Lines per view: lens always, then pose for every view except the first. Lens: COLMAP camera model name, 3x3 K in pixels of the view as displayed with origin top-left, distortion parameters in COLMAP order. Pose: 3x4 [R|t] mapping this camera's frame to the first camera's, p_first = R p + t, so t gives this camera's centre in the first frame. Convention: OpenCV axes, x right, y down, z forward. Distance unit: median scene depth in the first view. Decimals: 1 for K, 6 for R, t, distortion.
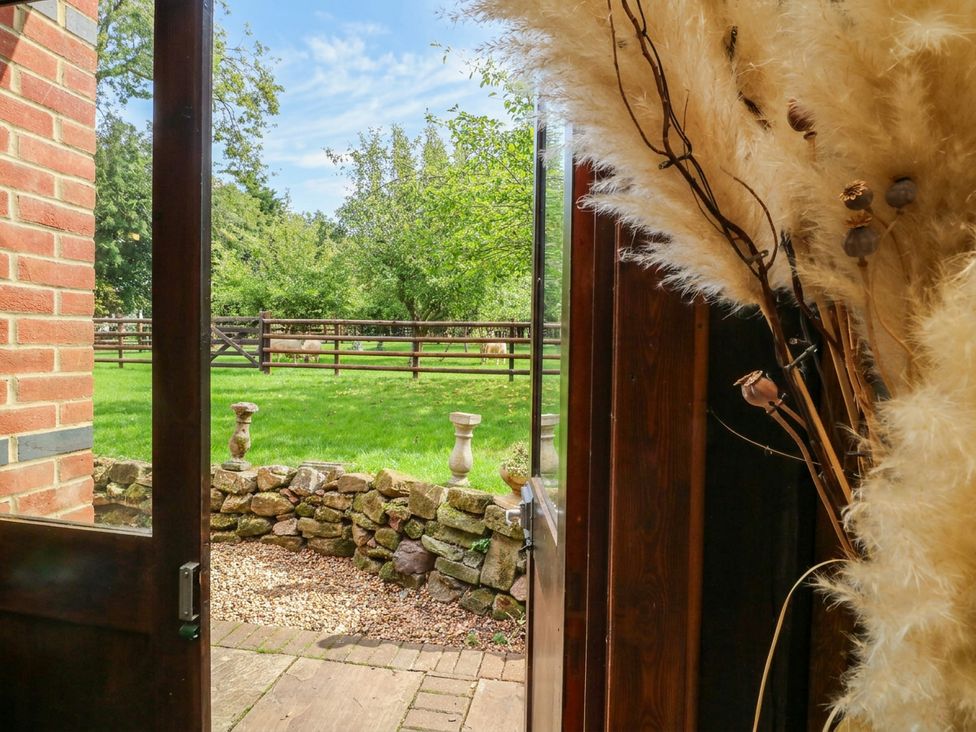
lens RADIAL K [[517.7, 0, 485.3], [0, 517.7, 363.7], [0, 0, 1]] dist [-0.001556, -0.013675]
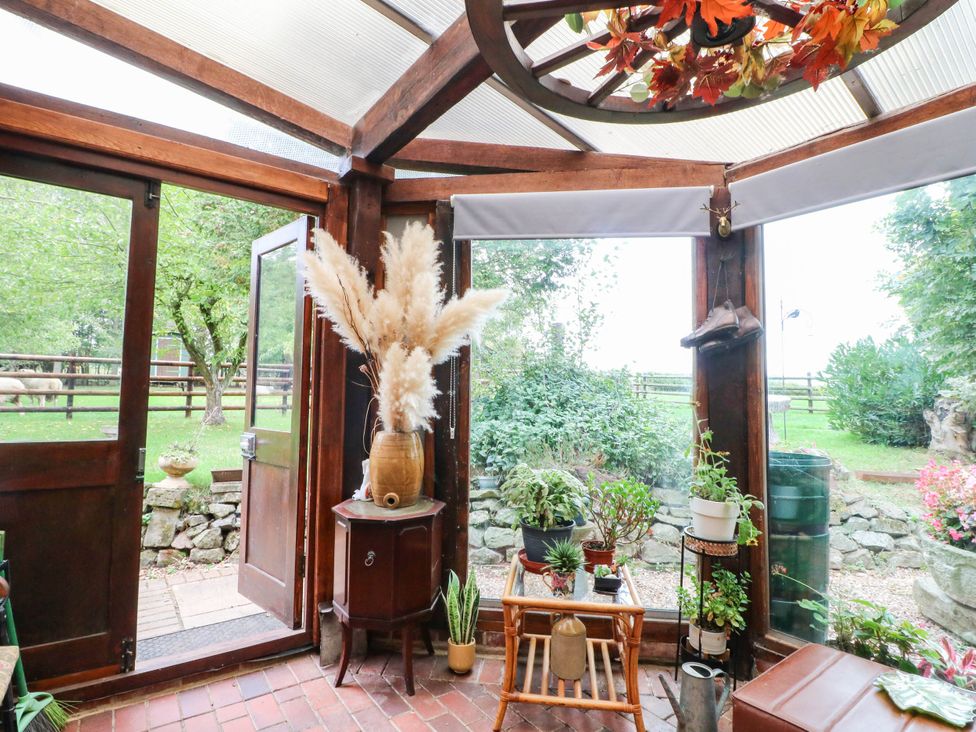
lens RADIAL K [[506.5, 0, 486.4], [0, 506.5, 361.9], [0, 0, 1]] dist [-0.004384, -0.011258]
pose [[0.663373, 0.054932, 0.746270, -2.379733], [0.018539, 0.995789, -0.089778, 0.445953], [-0.748059, 0.073391, 0.659561, -3.193112]]
